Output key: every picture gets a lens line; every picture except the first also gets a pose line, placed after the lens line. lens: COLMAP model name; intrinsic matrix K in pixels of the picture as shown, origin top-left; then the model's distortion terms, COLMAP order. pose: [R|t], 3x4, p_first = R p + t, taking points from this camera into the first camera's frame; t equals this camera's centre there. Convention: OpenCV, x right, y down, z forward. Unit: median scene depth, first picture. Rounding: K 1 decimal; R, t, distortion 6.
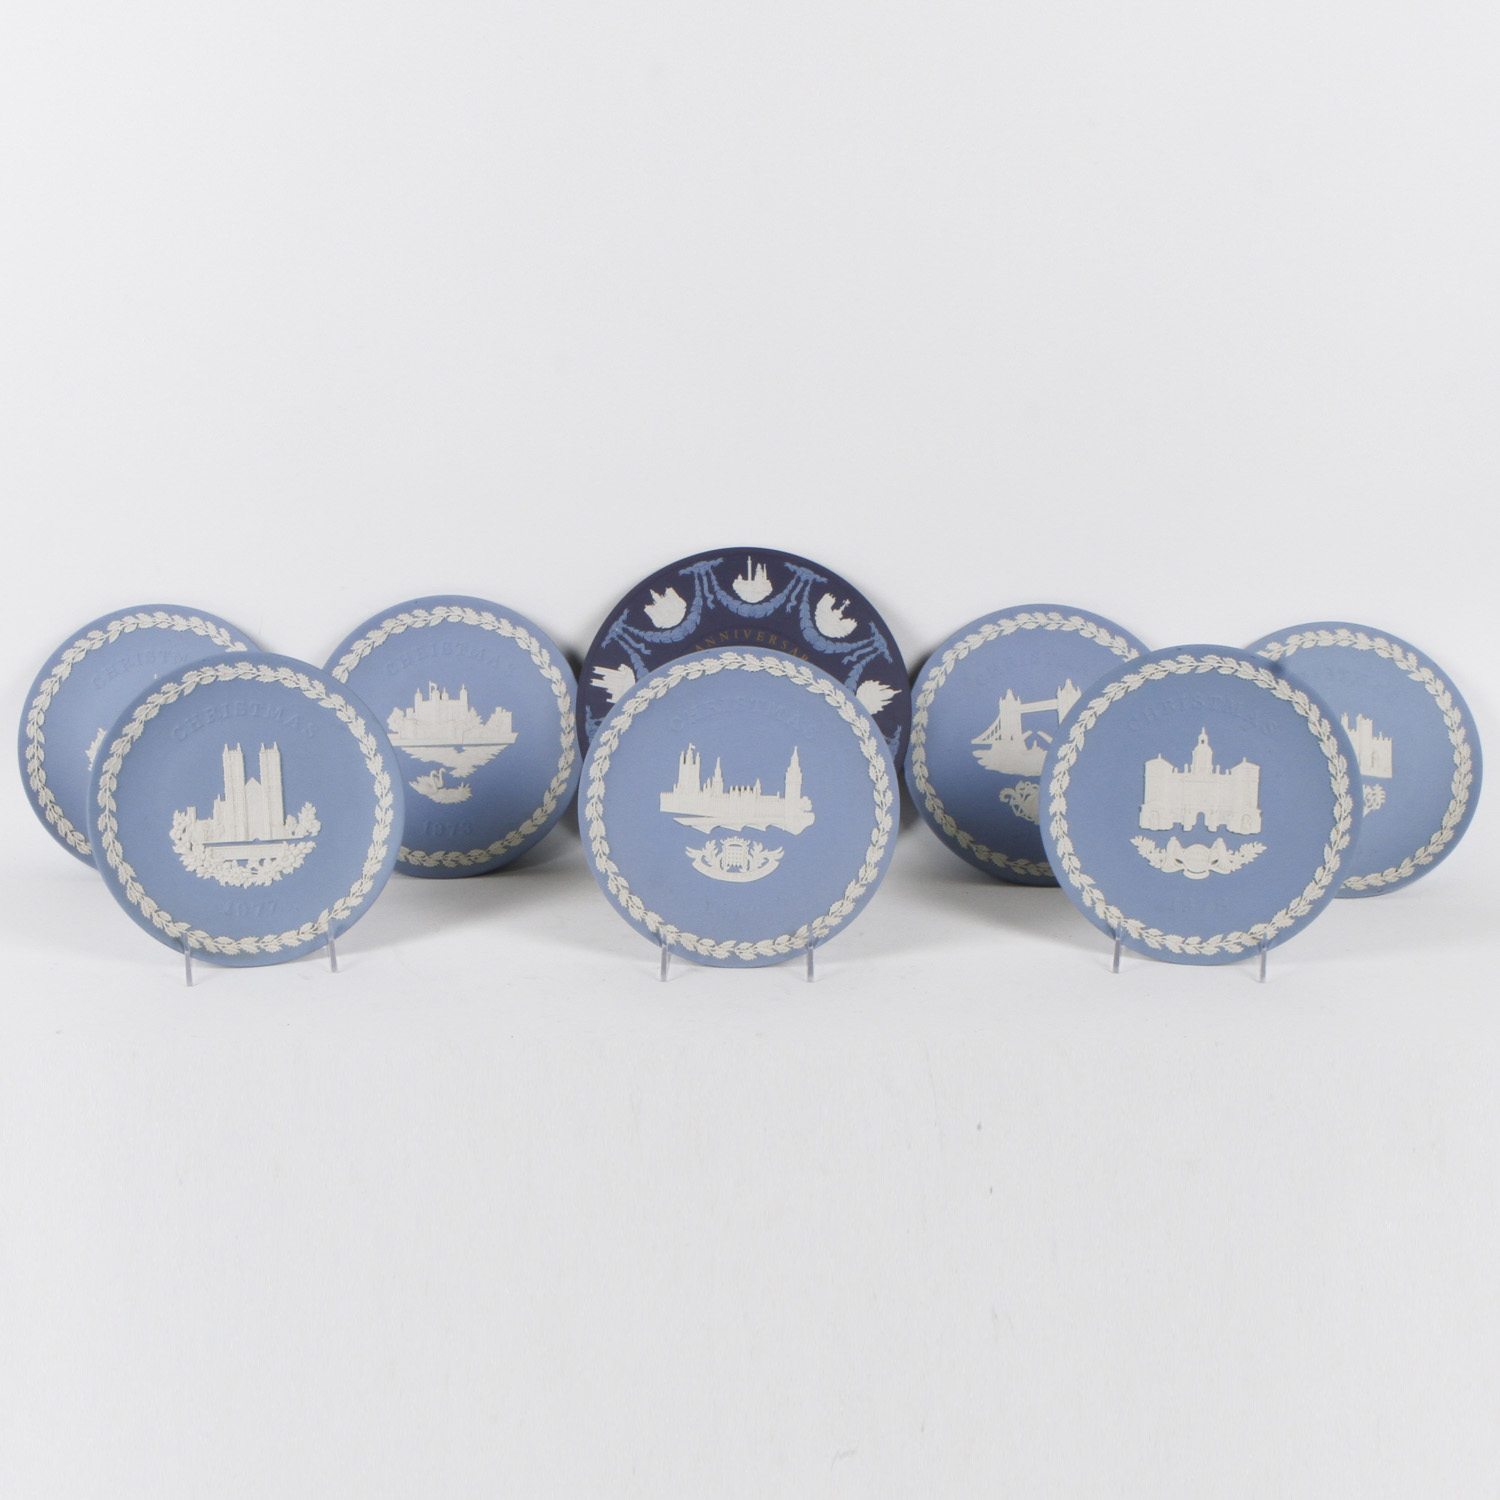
lens RADIAL K [[1988.8, 0, 681.0], [0, 1988.8, 764.7], [0, 0, 1]] dist [-0.165241, 0.000000]
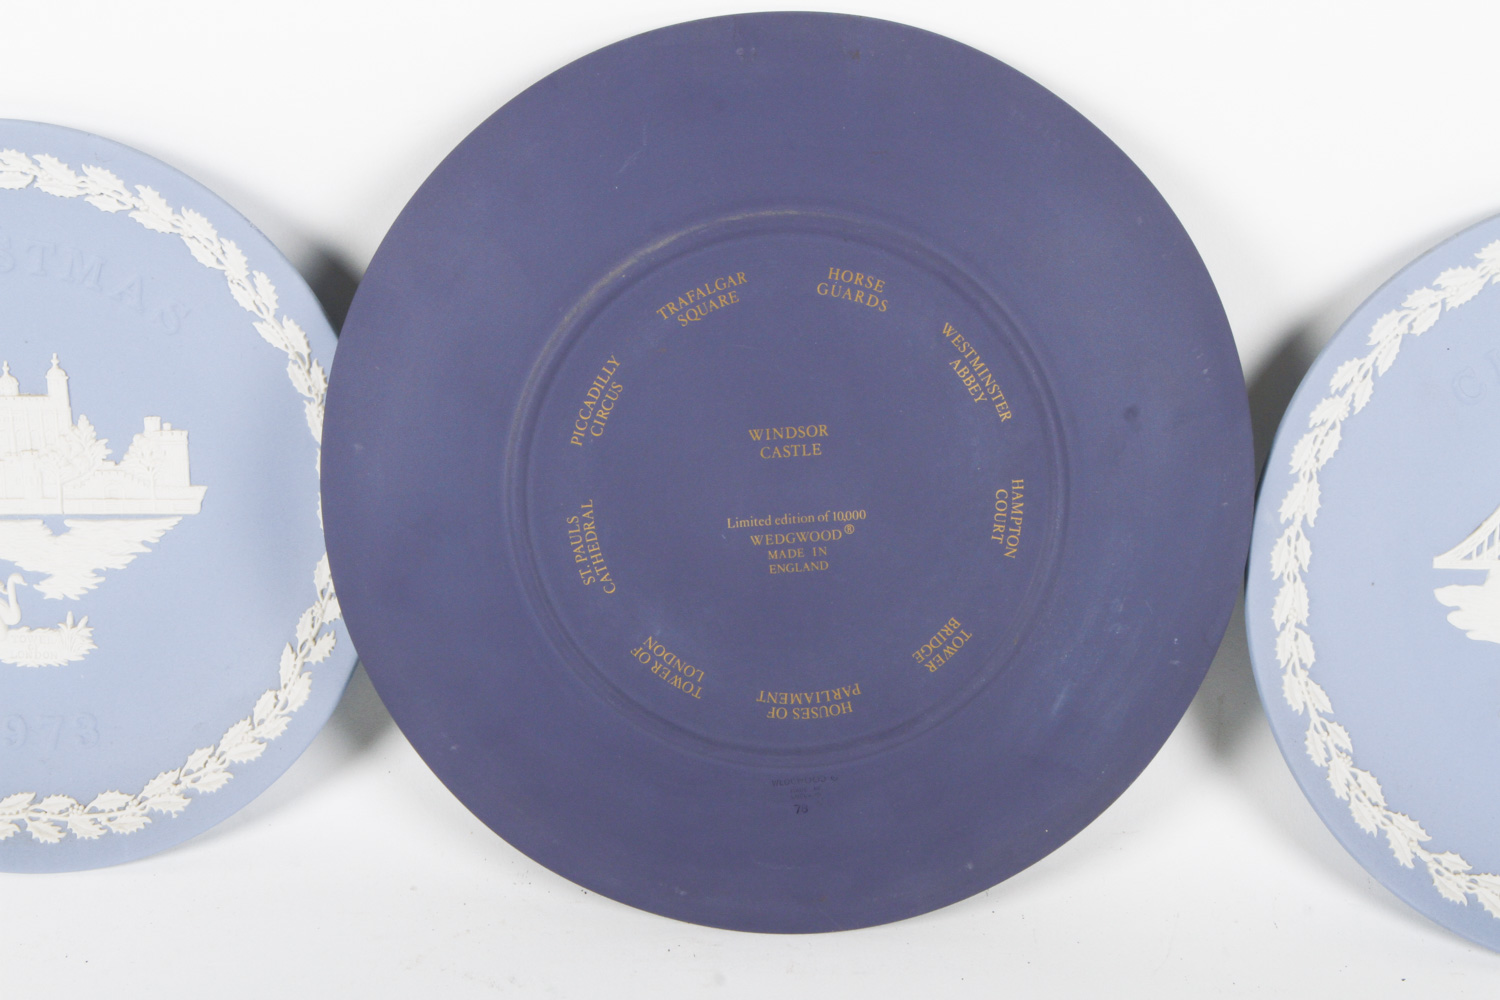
lens RADIAL K [[2094.0, 0, 769.2], [0, 2094.0, 486.8], [0, 0, 1]] dist [-0.076915, 0.000000]
pose [[0.999324, -0.001449, 0.036732, 0.011522], [-0.008734, 0.961252, 0.275534, -0.150478], [-0.035708, -0.275668, 0.960589, 0.742843]]
